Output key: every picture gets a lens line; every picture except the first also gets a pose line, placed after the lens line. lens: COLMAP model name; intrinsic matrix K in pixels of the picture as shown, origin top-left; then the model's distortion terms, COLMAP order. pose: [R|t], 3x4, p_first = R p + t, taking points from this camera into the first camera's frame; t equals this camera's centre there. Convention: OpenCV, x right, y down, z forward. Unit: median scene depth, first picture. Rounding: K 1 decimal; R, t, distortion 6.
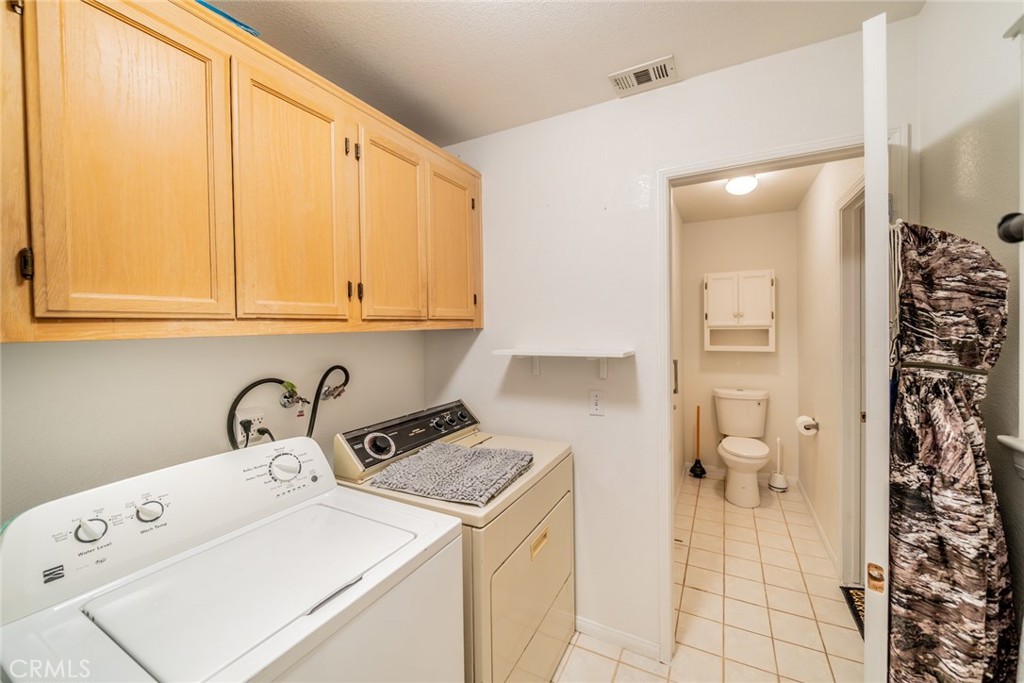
lens RADIAL K [[359.2, 0, 520.1], [0, 359.2, 343.3], [0, 0, 1]] dist [-0.006942, -0.000017]
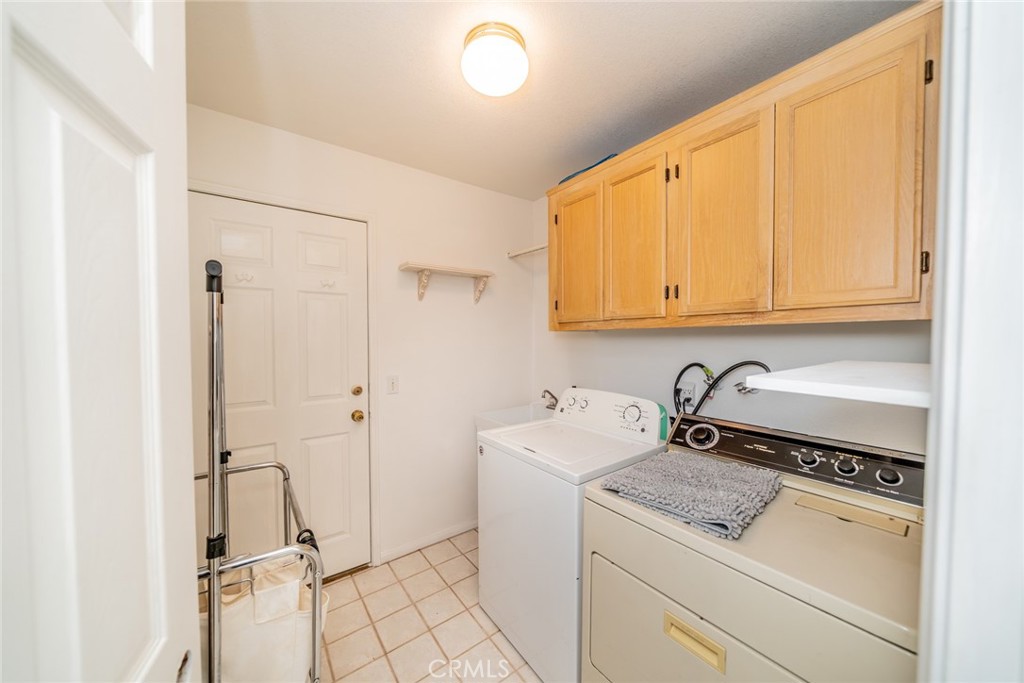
lens RADIAL K [[349.1, 0, 512.4], [0, 349.1, 345.7], [0, 0, 1]] dist [-0.005198, 0.000088]
pose [[-0.398861, 0.054657, -0.915381, 0.769760], [-0.019821, 0.997475, 0.068195, -0.036996], [0.916797, 0.045344, -0.396771, 0.919272]]
